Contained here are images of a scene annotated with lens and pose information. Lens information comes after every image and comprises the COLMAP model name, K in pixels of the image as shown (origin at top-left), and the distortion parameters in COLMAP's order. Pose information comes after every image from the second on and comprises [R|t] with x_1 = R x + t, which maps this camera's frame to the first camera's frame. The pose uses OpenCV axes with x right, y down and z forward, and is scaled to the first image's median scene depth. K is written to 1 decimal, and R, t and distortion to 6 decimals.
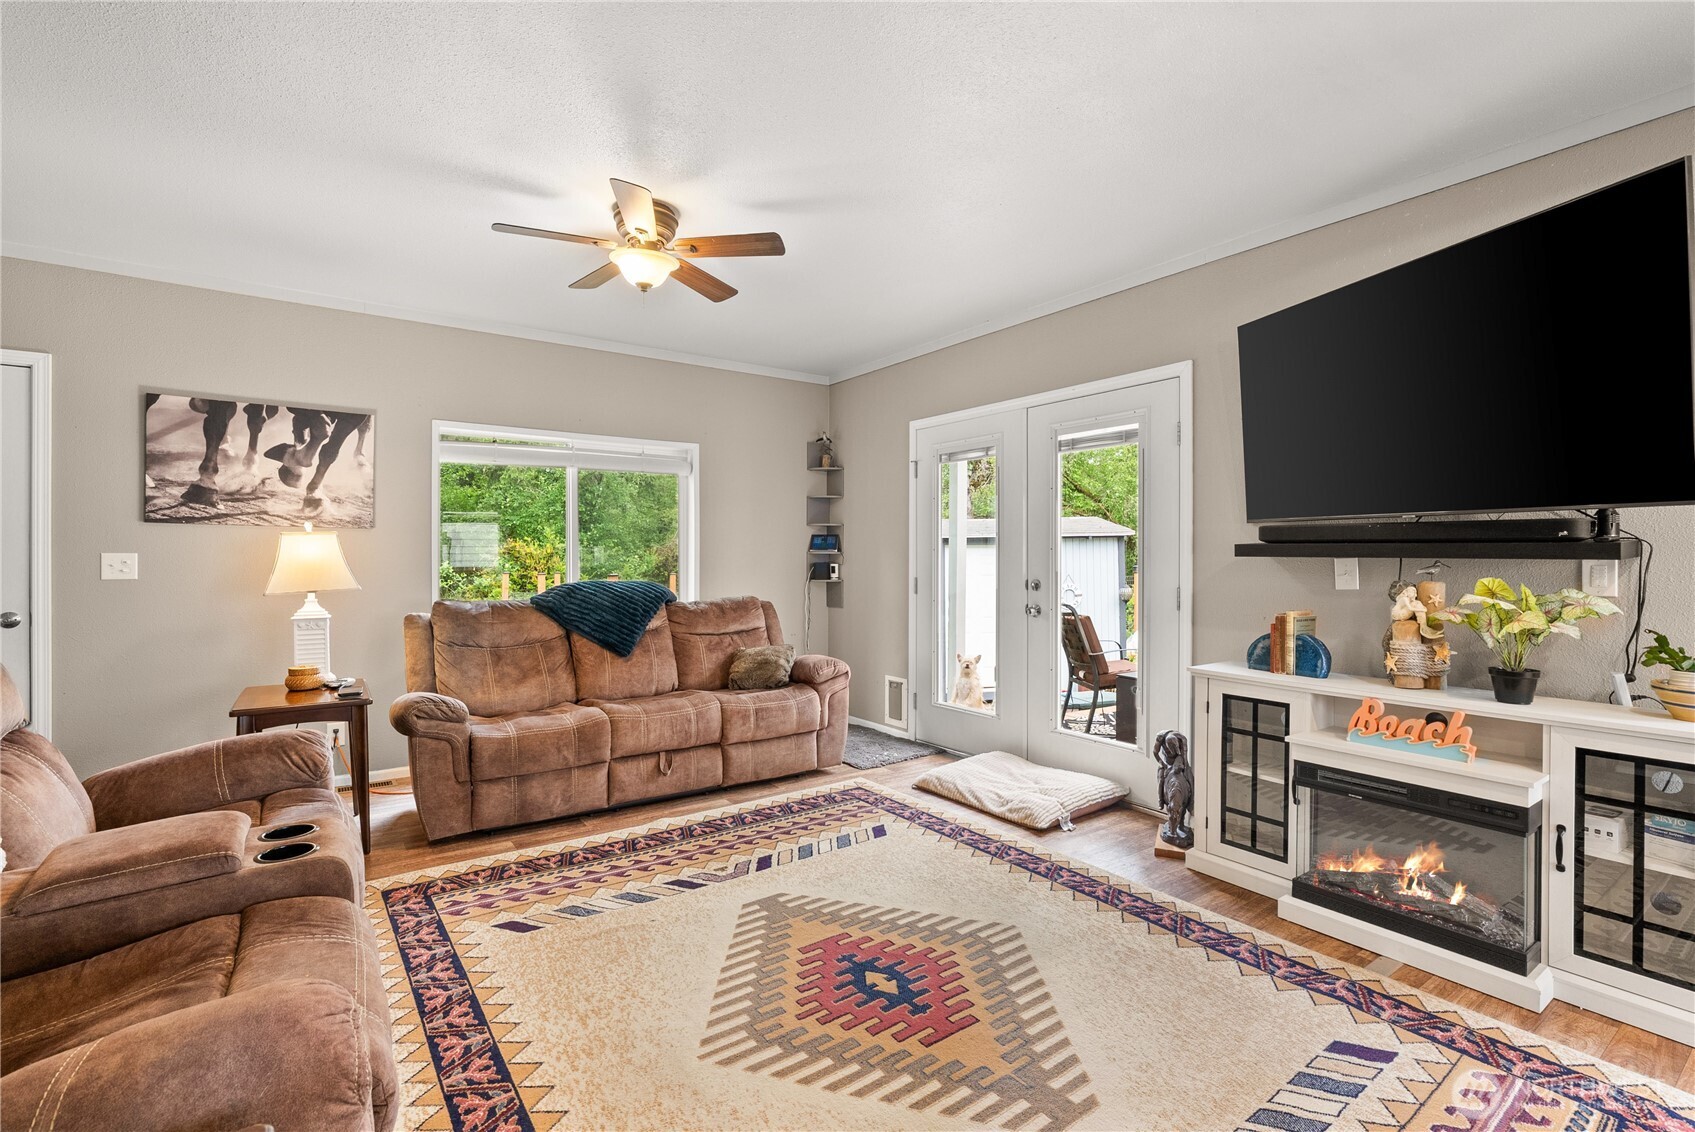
lens RADIAL K [[776.1, 0, 844.8], [0, 776.1, 560.4], [0, 0, 1]] dist [-0.010670, 0.000784]
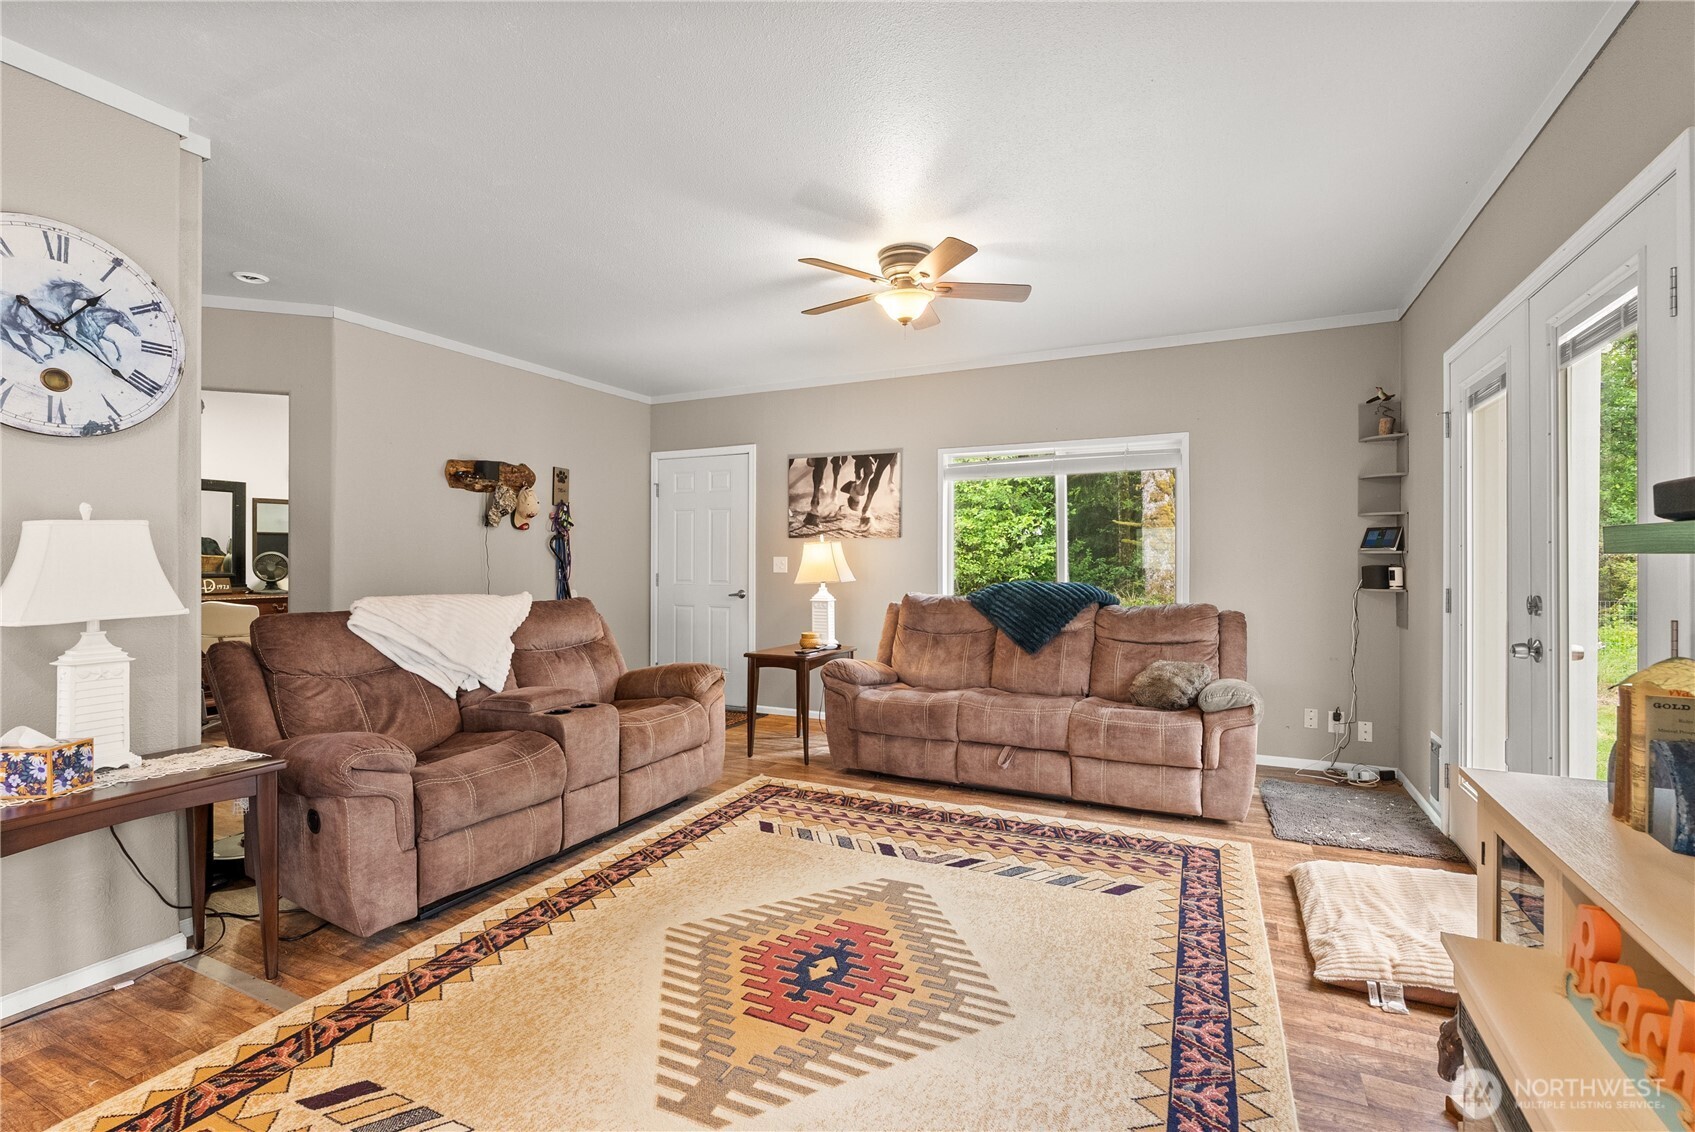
lens RADIAL K [[776.1, 0, 844.0], [0, 776.1, 564.1], [0, 0, 1]] dist [-0.010670, 0.000784]
pose [[0.465790, 0.006436, -0.884872, 0.604511], [-0.000515, 0.999975, 0.007003, -0.005456], [0.884895, -0.002806, 0.465782, 0.331172]]
